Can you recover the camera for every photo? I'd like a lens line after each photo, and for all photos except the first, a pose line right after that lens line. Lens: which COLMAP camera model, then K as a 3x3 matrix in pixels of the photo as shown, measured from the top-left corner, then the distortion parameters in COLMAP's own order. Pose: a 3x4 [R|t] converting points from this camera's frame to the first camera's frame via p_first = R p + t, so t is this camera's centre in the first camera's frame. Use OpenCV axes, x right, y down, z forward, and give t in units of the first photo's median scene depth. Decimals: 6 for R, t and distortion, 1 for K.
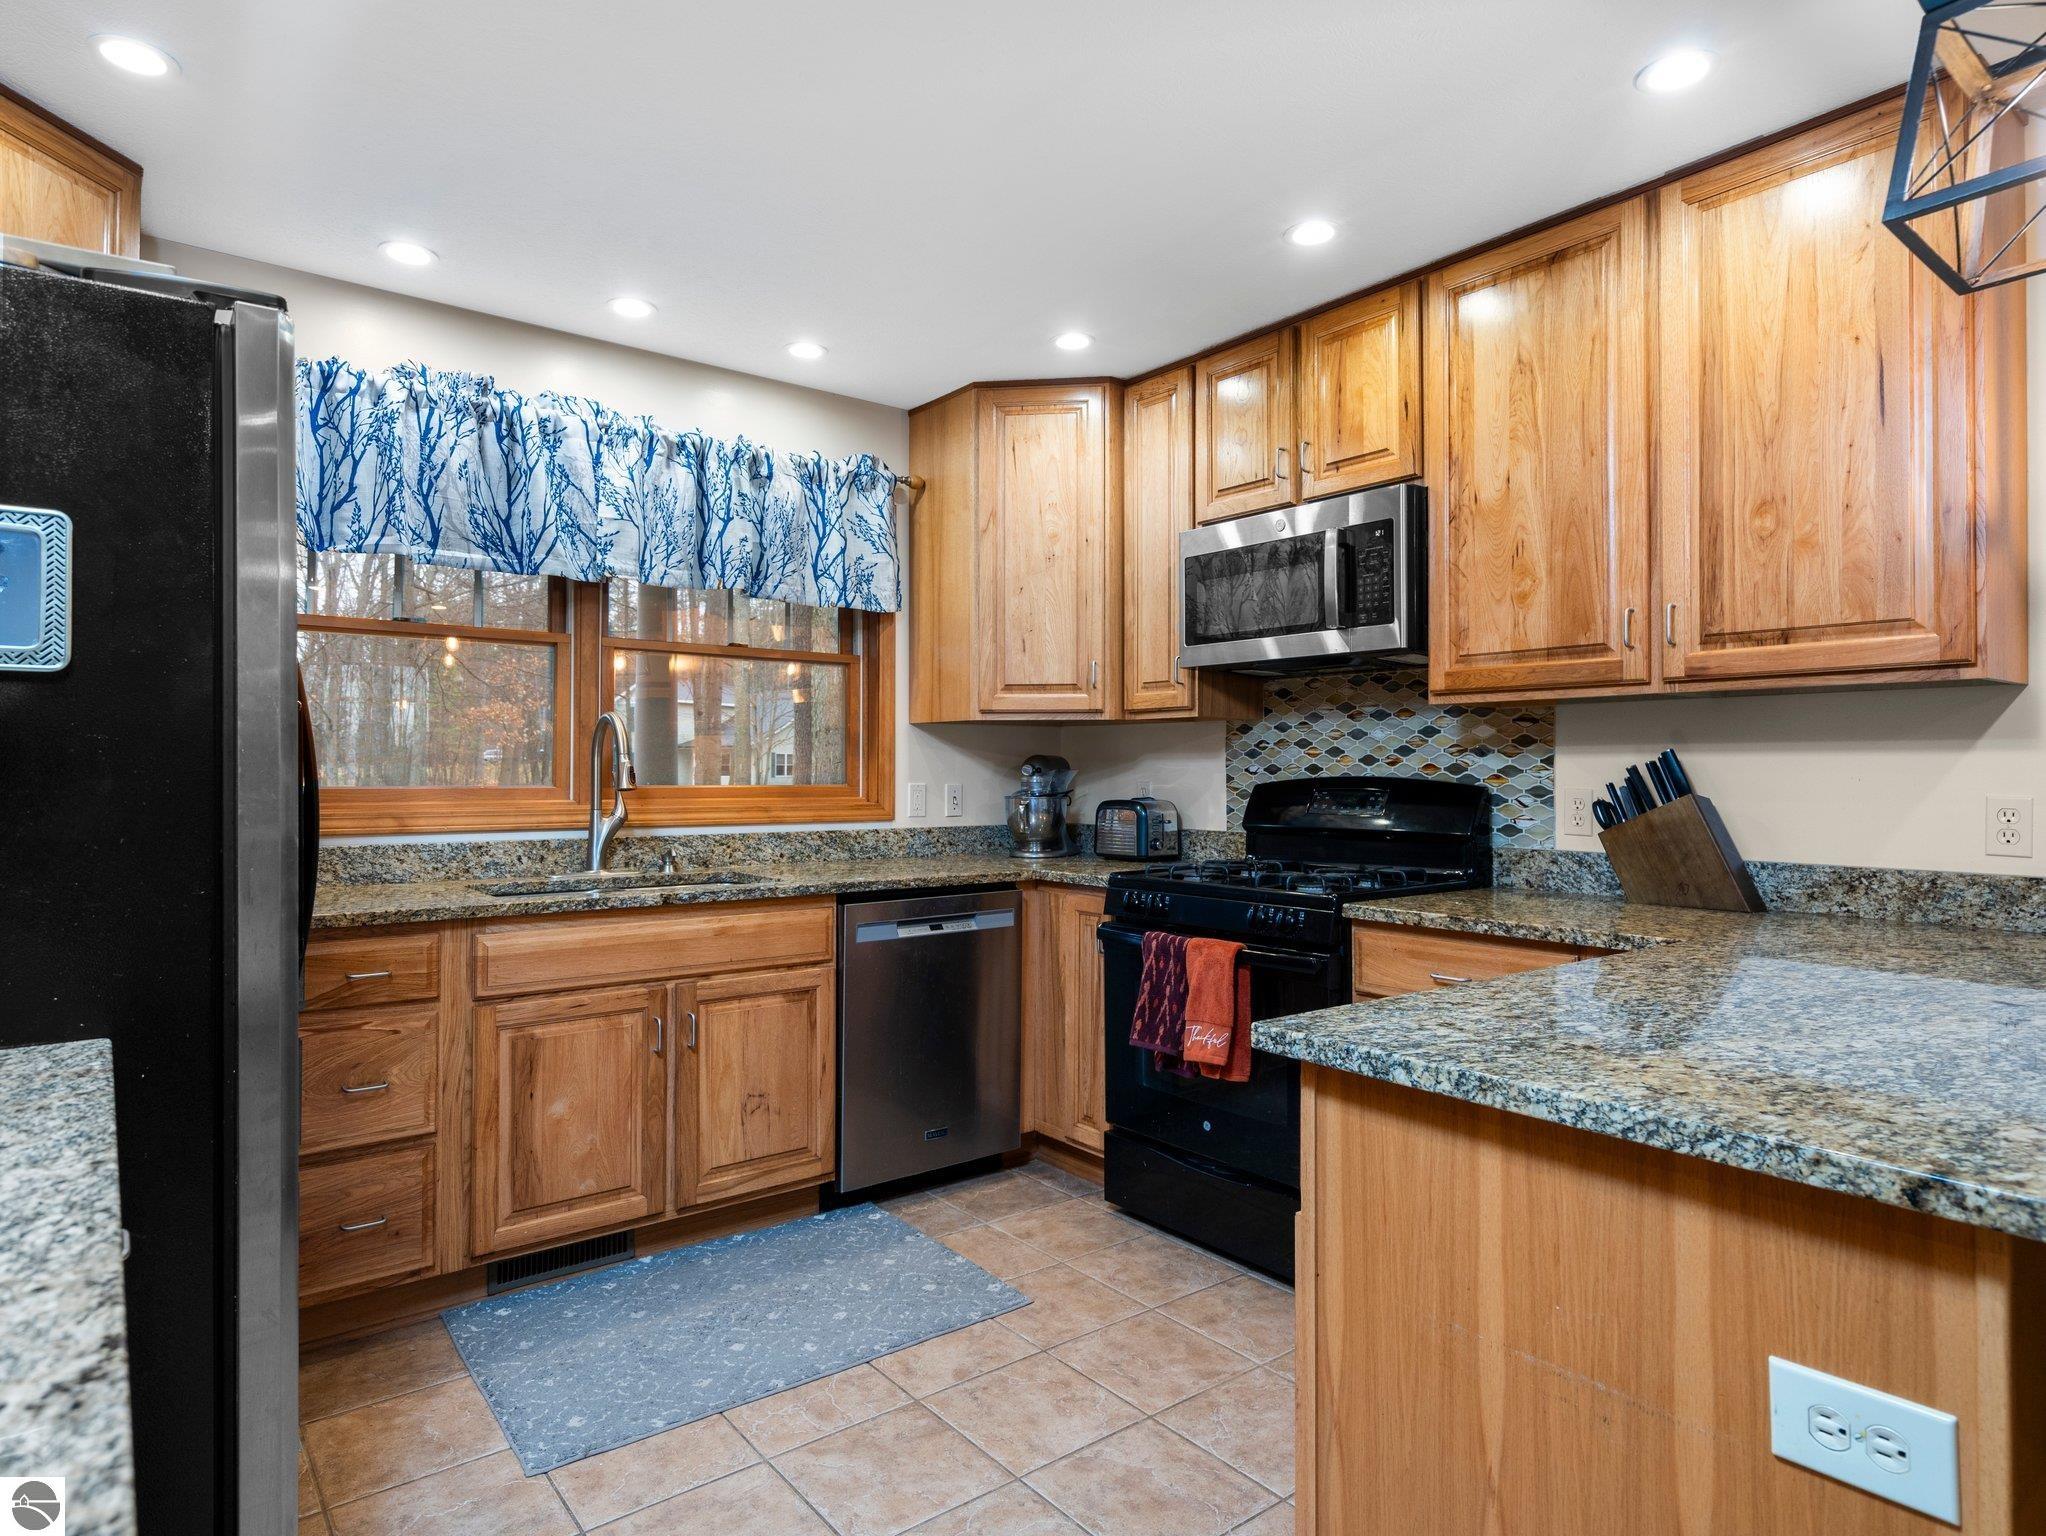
lens RADIAL K [[1177.3, 0, 998.9], [0, 1177.3, 751.4], [0, 0, 1]] dist [0.000832, 0.005854]
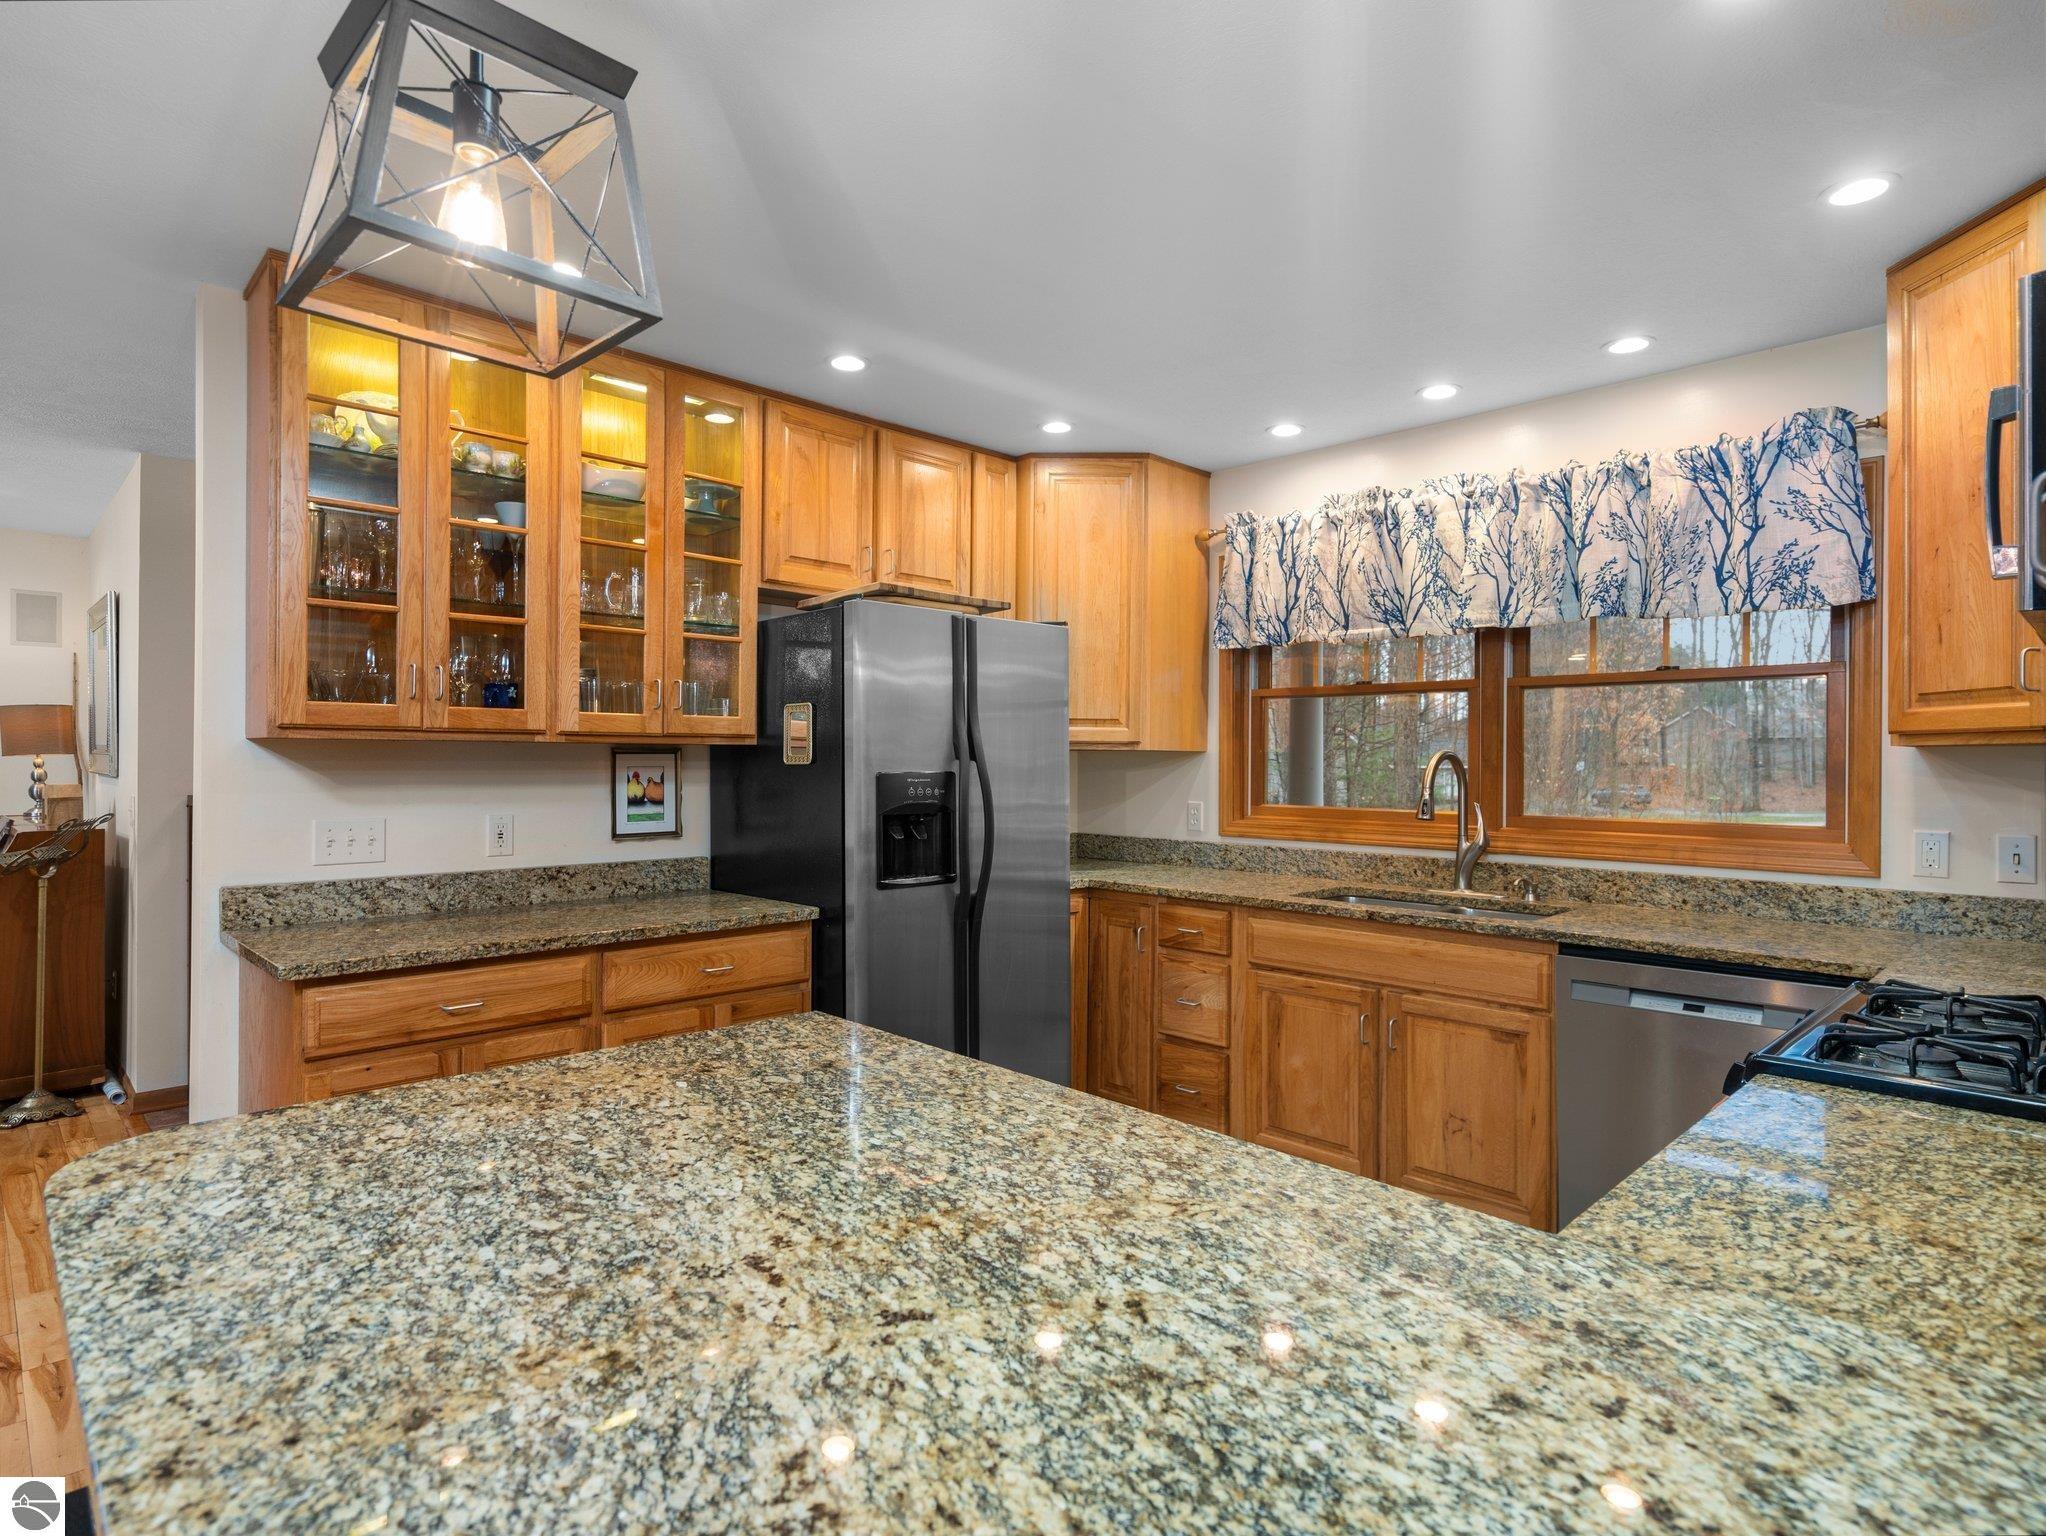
lens RADIAL K [[1068.9, 0, 1014.8], [0, 1068.9, 760.2], [0, 0, 1]] dist [-0.002221, 0.001227]
pose [[0.126538, -0.004010, -0.991954, 0.655622], [0.011083, 0.999935, -0.002629, -0.026290], [0.991900, -0.010662, 0.126574, 0.470016]]
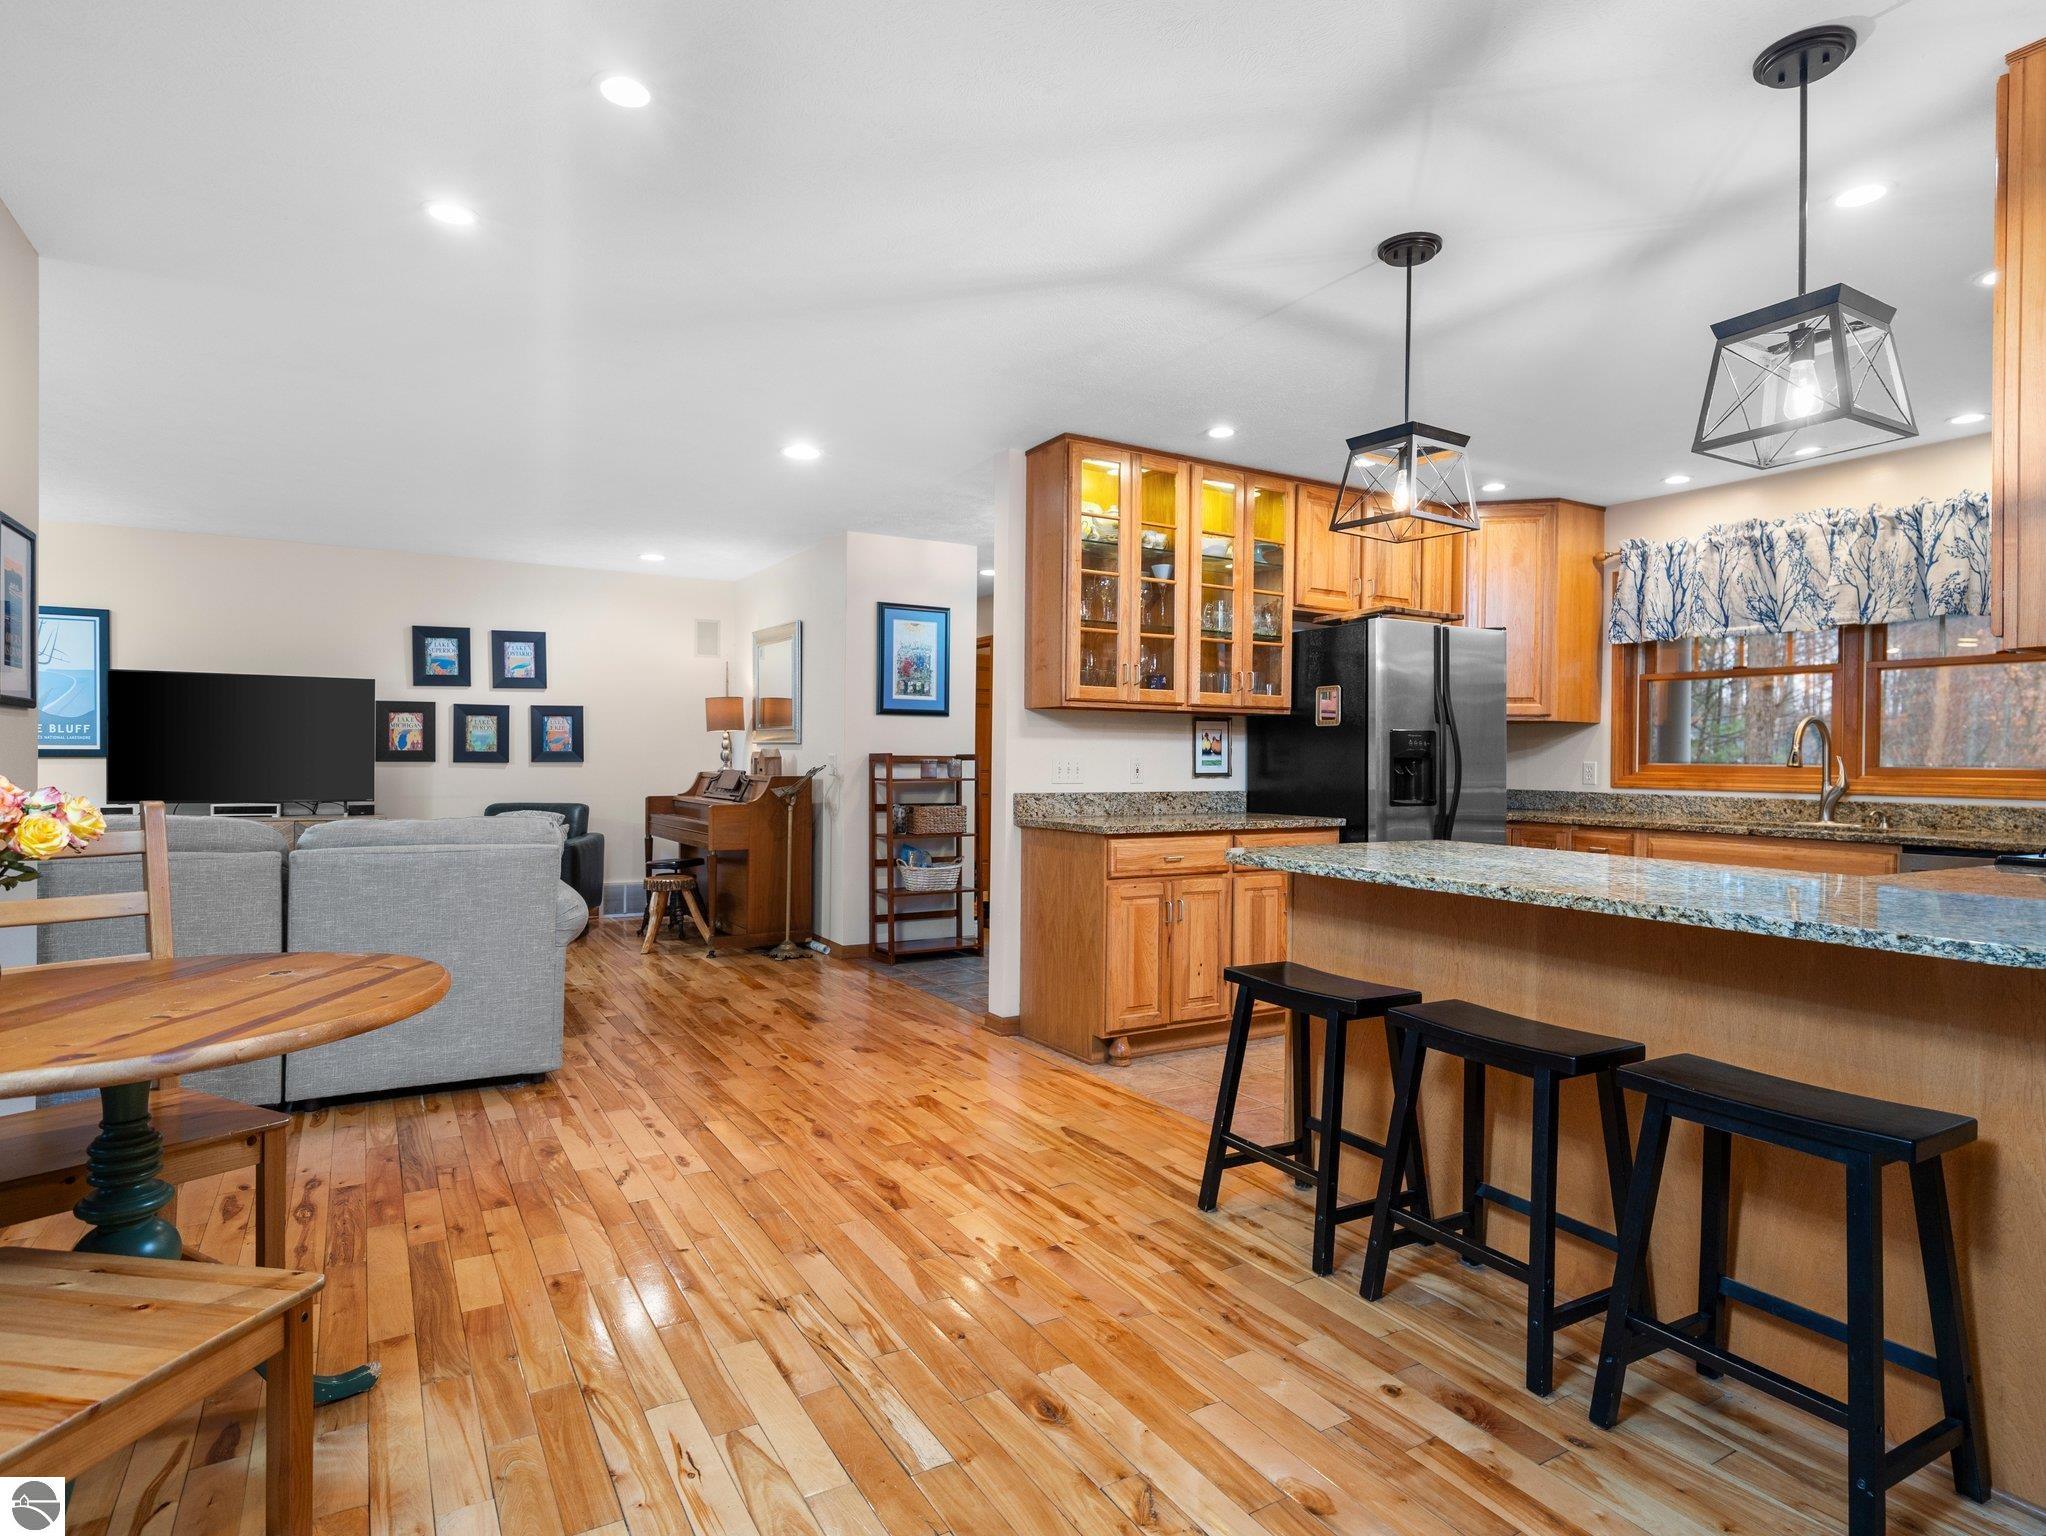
lens RADIAL K [[1068.9, 0, 1033.5], [0, 1068.9, 763.5], [0, 0, 1]] dist [-0.002221, 0.001227]
pose [[-0.113419, 0.001749, -0.993546, 1.191514], [0.005653, 0.999983, 0.001115, 0.021089], [0.993531, -0.005490, -0.113427, 0.157244]]
